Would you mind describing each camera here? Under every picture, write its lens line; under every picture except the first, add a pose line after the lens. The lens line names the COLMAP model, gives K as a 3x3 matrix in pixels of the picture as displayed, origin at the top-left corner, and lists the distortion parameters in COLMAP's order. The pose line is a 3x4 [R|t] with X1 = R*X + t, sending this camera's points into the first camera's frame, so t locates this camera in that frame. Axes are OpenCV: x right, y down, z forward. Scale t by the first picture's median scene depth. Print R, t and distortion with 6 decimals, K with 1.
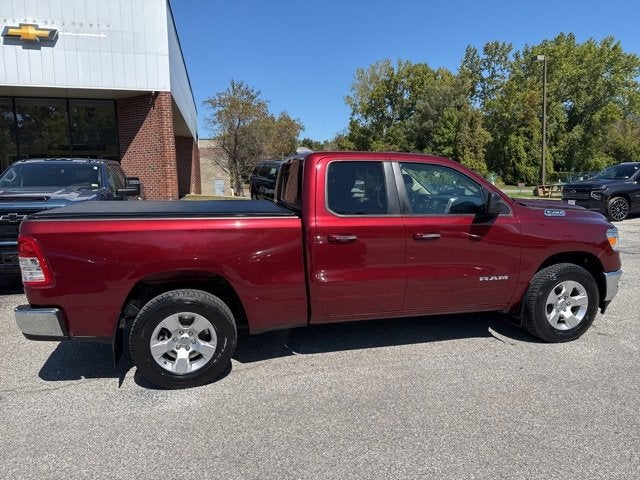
lens RADIAL K [[448.0, 0, 324.5], [0, 448.0, 239.6], [0, 0, 1]] dist [0.035160, -0.042051]
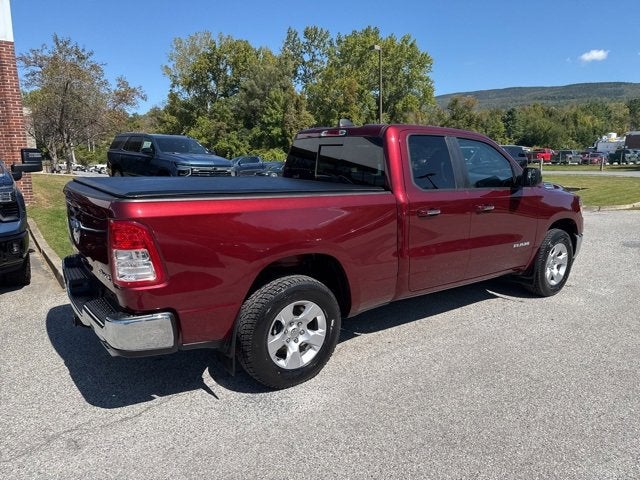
lens RADIAL K [[448.0, 0, 324.0], [0, 448.0, 241.7], [0, 0, 1]] dist [0.035160, -0.042051]
pose [[0.925704, -0.055364, 0.374176, -0.259106], [0.036715, 0.997711, 0.056792, -0.001616], [-0.376464, -0.038835, 0.925617, 0.073365]]
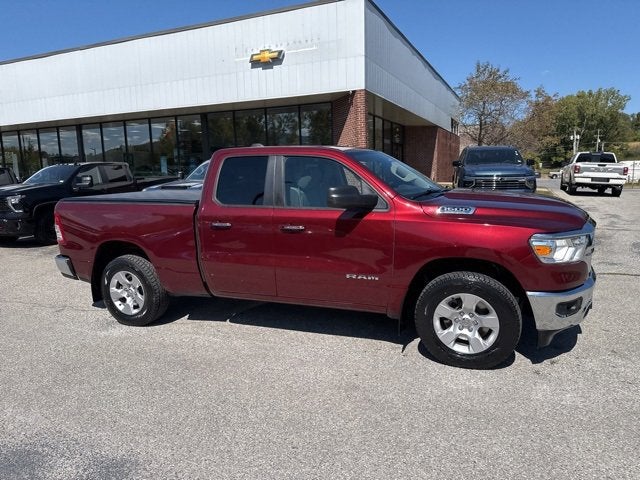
lens RADIAL K [[448.0, 0, 325.8], [0, 448.0, 240.1], [0, 0, 1]] dist [0.035160, -0.042051]
pose [[0.800974, 0.073995, -0.594108, 0.443004], [-0.055688, 0.997239, 0.049126, -0.016710], [0.596103, -0.006264, 0.802884, 0.108344]]
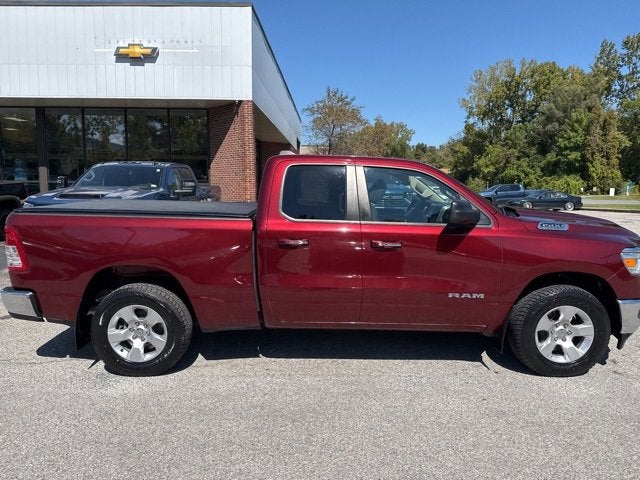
lens RADIAL K [[448.0, 0, 325.1], [0, 448.0, 236.7], [0, 0, 1]] dist [0.035160, -0.042051]
pose [[0.969946, 0.045193, -0.239088, 0.160403], [-0.049337, 0.998717, -0.011373, -0.004125], [0.238267, 0.022827, 0.970931, 0.028851]]
